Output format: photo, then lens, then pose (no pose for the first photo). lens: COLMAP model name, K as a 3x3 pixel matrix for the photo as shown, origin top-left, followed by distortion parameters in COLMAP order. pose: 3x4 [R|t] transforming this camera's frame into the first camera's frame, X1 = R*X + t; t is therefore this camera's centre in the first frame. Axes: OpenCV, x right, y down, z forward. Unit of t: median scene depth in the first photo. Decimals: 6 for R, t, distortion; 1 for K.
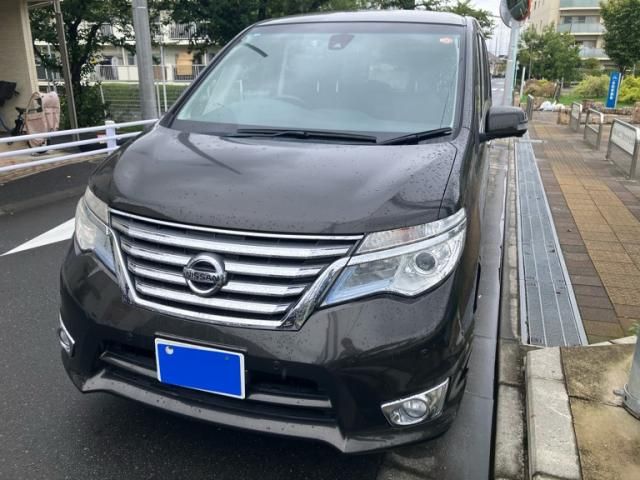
lens RADIAL K [[514.8, 0, 320.0], [0, 514.8, 240.0], [0, 0, 1]] dist [-0.000466, -0.003137]
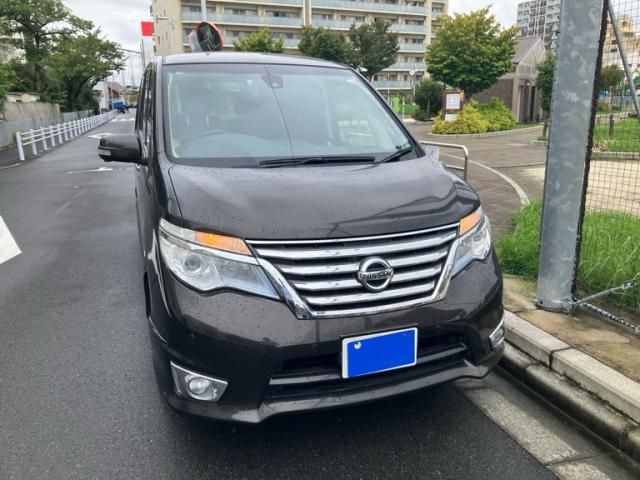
lens RADIAL K [[514.8, 0, 320.0], [0, 514.8, 240.0], [0, 0, 1]] dist [-0.000466, -0.003137]
pose [[0.791559, -0.168383, 0.587436, -1.006540], [0.199438, 0.979835, 0.012121, -0.051995], [-0.577632, 0.107562, 0.809180, 0.077122]]
